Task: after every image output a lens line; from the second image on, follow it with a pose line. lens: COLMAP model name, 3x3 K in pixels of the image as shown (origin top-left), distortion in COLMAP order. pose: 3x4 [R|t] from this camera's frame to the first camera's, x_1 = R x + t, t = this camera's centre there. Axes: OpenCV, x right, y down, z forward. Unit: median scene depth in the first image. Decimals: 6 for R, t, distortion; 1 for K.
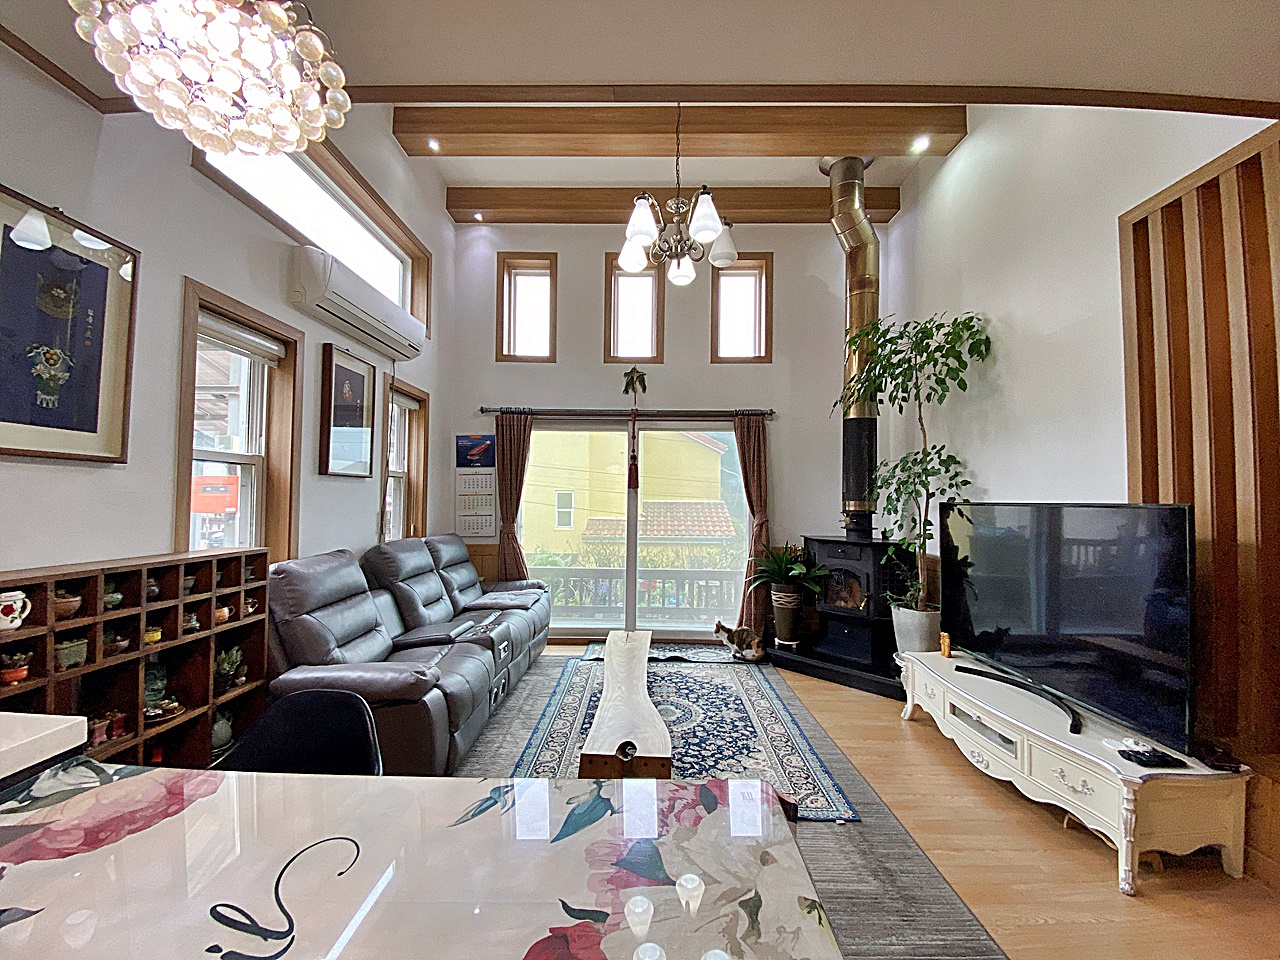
lens RADIAL K [[543.6, 0, 640.0], [0, 543.6, 480.0], [0, 0, 1]] dist [-0.024681, -0.000357]
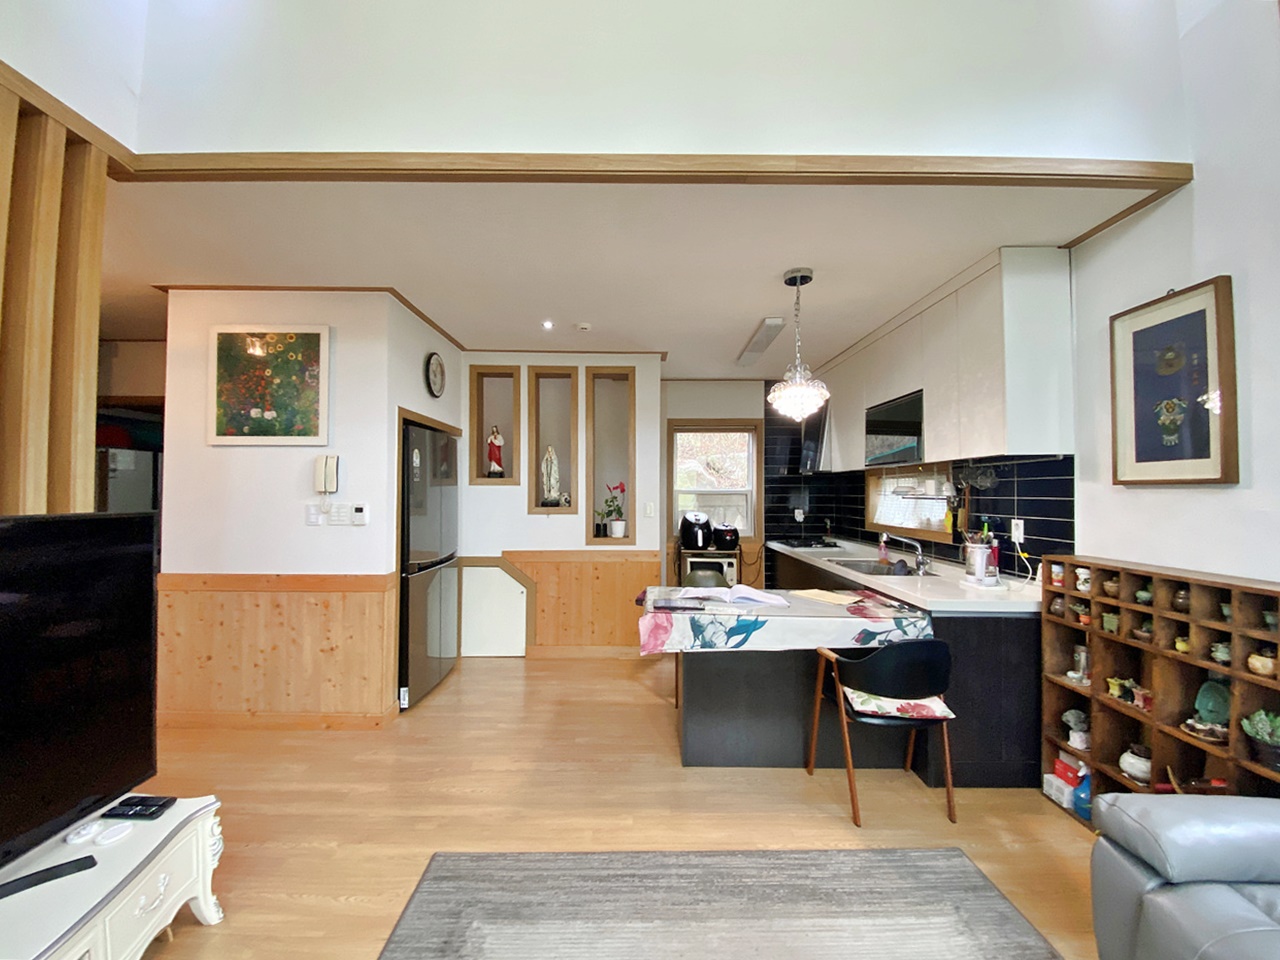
lens RADIAL K [[543.6, 0, 640.0], [0, 543.6, 480.0], [0, 0, 1]] dist [-0.024681, -0.000357]
pose [[-0.999708, -0.010773, -0.021607, 0.218528], [-0.009467, 0.998172, -0.059691, 0.038690], [0.022211, -0.059469, -0.997983, 2.257761]]
